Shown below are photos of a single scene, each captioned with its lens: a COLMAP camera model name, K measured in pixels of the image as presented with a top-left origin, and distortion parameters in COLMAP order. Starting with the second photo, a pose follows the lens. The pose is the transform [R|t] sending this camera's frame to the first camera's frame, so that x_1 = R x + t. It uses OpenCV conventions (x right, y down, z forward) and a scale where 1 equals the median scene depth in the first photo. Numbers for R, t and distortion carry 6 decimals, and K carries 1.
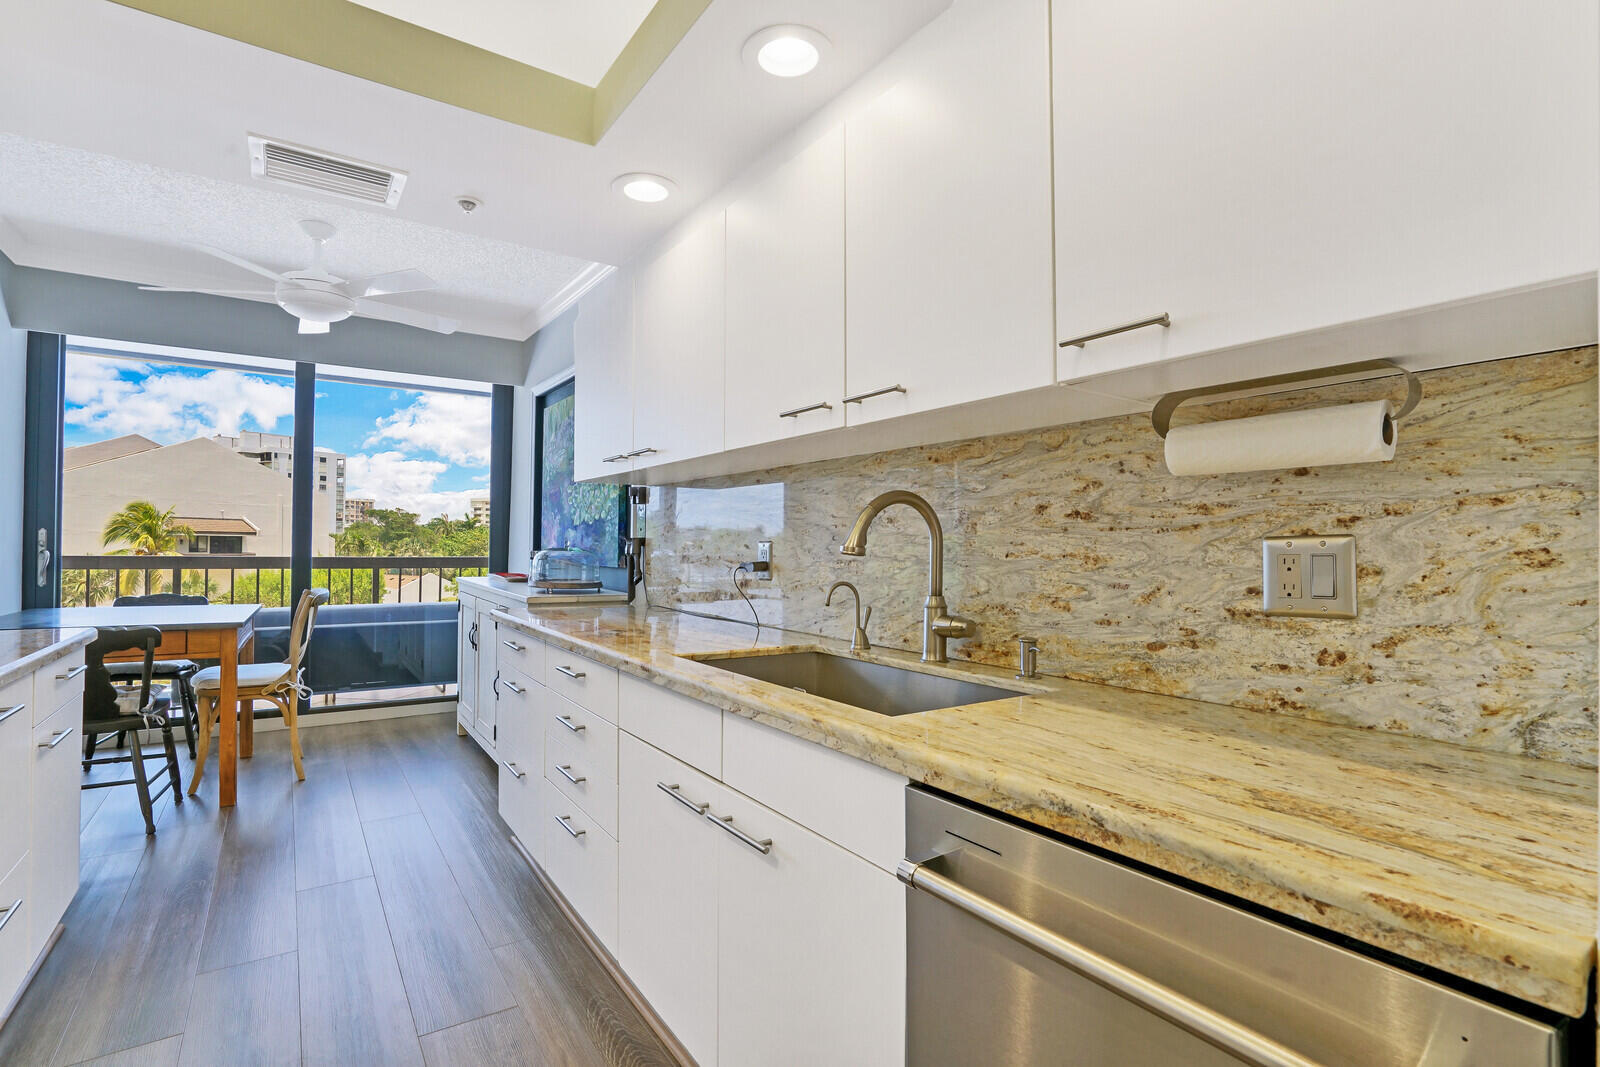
lens RADIAL K [[742.1, 0, 800.0], [0, 742.1, 533.5], [0, 0, 1]] dist [-0.023122, -0.000013]
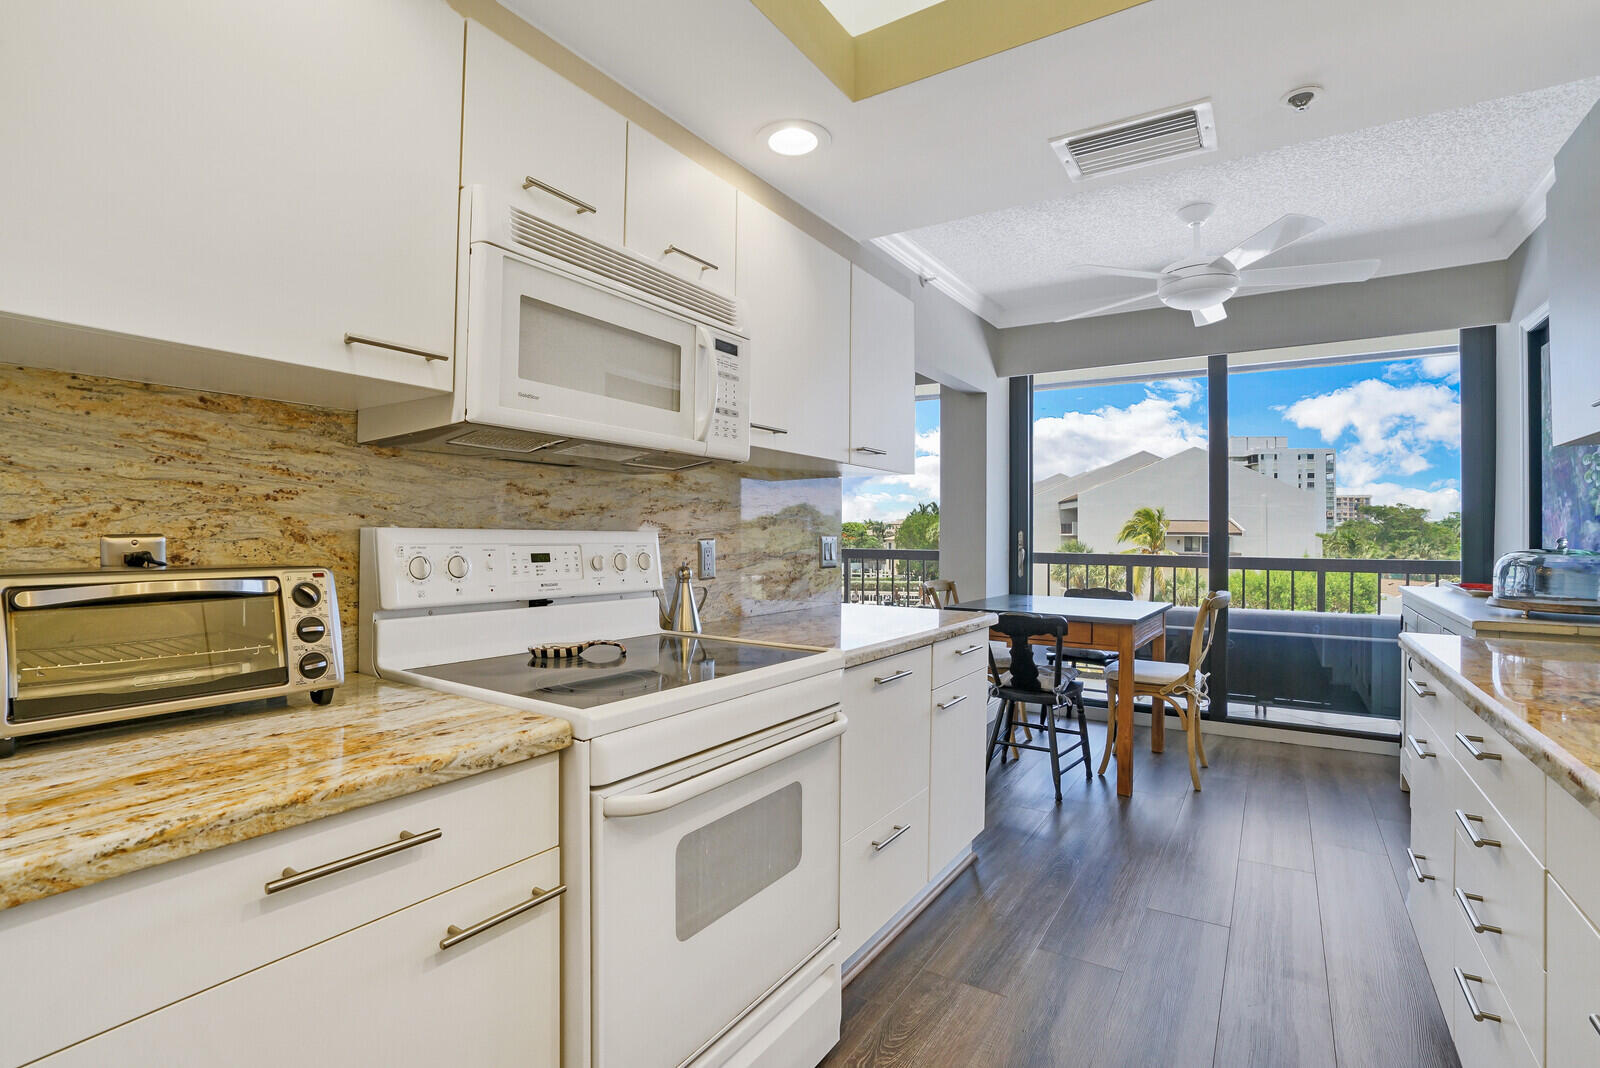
lens RADIAL K [[767.1, 0, 788.9], [0, 767.1, 520.6], [0, 0, 1]] dist [-0.057167, 0.026981]
pose [[0.376657, -0.026048, -0.925986, 0.029816], [0.010150, 0.999661, -0.023992, 0.002427], [0.926297, -0.000362, 0.376794, 0.113219]]
